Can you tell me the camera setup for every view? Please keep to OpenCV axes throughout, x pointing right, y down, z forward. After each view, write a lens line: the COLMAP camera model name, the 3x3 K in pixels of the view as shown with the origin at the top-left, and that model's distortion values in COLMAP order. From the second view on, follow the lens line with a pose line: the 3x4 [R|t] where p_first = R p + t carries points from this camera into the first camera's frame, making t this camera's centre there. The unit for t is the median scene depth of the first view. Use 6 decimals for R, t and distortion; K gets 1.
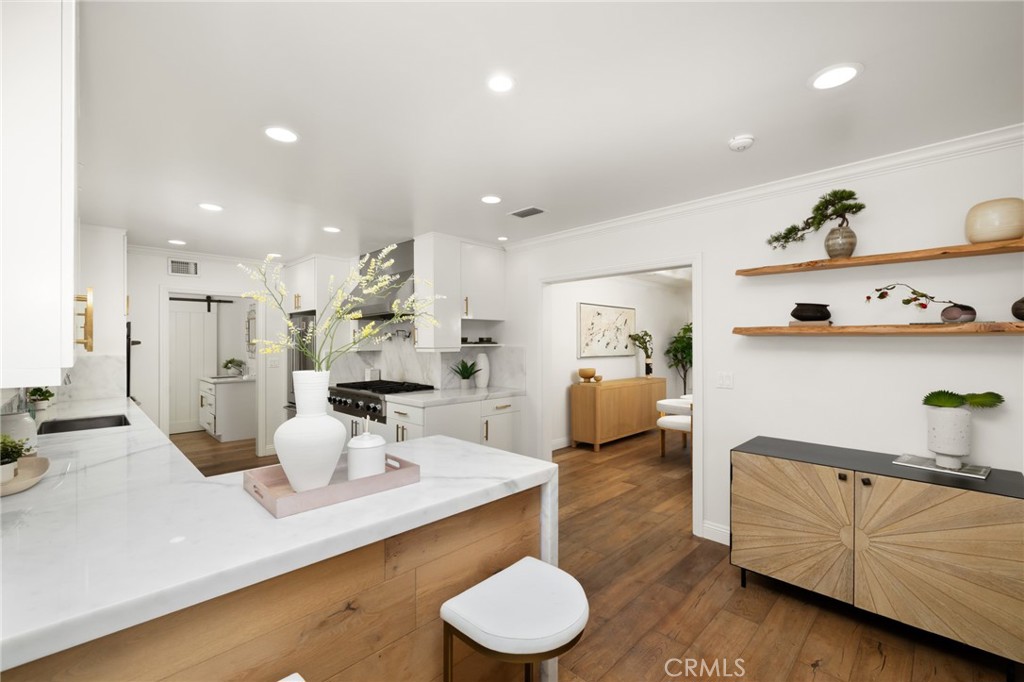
lens RADIAL K [[435.0, 0, 519.5], [0, 435.0, 339.4], [0, 0, 1]] dist [0.001620, -0.000974]
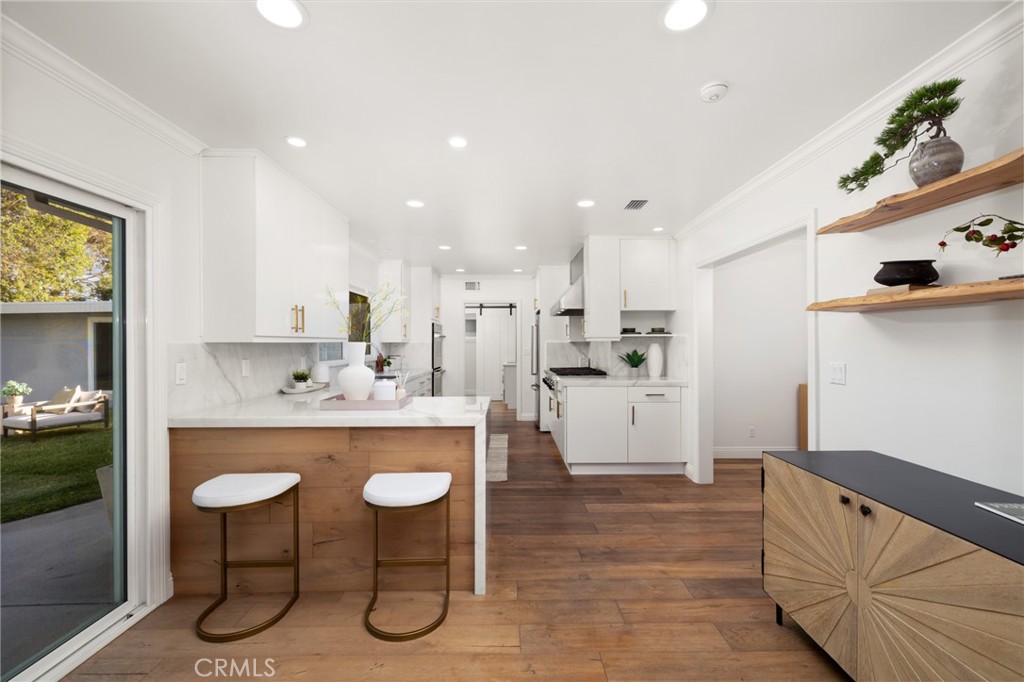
lens RADIAL K [[435.0, 0, 517.9], [0, 435.0, 338.9], [0, 0, 1]] dist [0.001620, -0.000974]
pose [[0.711187, -0.005917, -0.702978, 0.713589], [0.006328, 0.999978, -0.002015, 0.038129], [0.702975, -0.003016, 0.711208, 0.085774]]
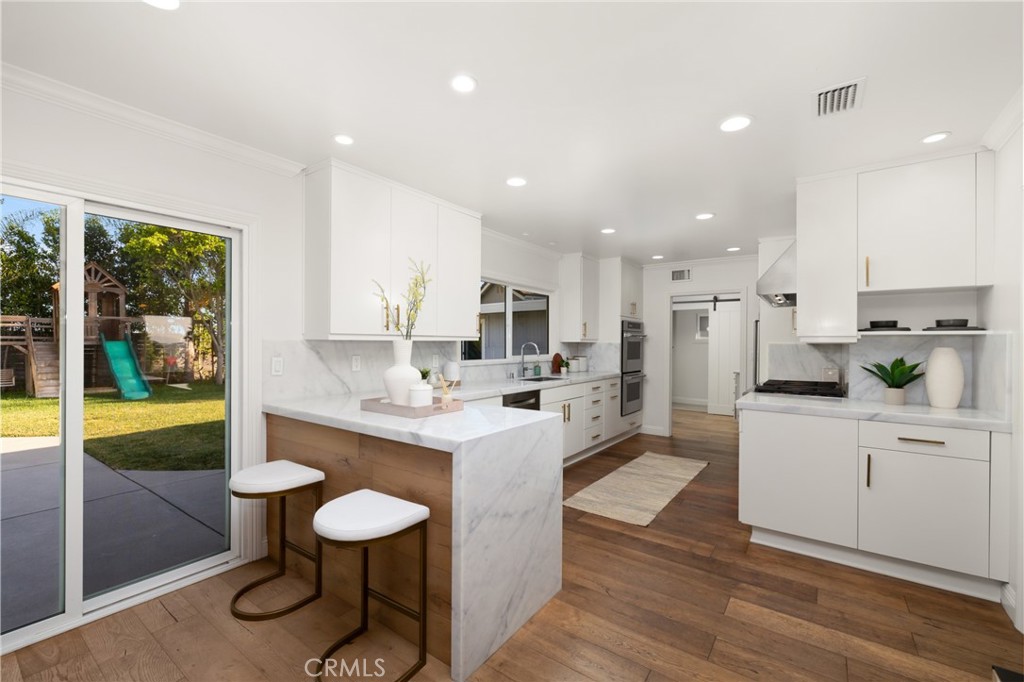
lens RADIAL K [[435.0, 0, 511.0], [0, 435.0, 339.4], [0, 0, 1]] dist [0.001620, -0.000974]
pose [[0.144814, -0.004316, -0.989449, 0.698337], [-0.000596, 0.999990, -0.004450, 0.043592], [0.989459, 0.001234, 0.144810, 0.633072]]
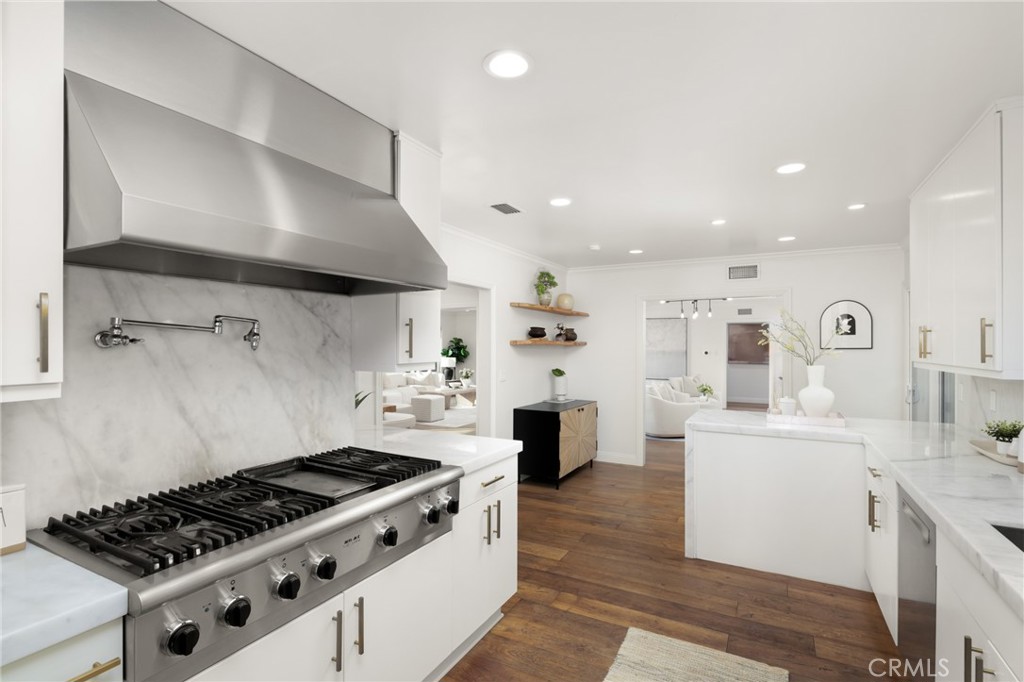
lens RADIAL K [[489.1, 0, 513.0], [0, 489.1, 345.4], [0, 0, 1]] dist [-0.000729, -0.000070]
pose [[-0.271113, 0.001283, 0.962547, -1.273029], [-0.006226, 0.999976, -0.003086, -0.001723], [-0.962527, -0.006830, -0.271098, 1.647561]]
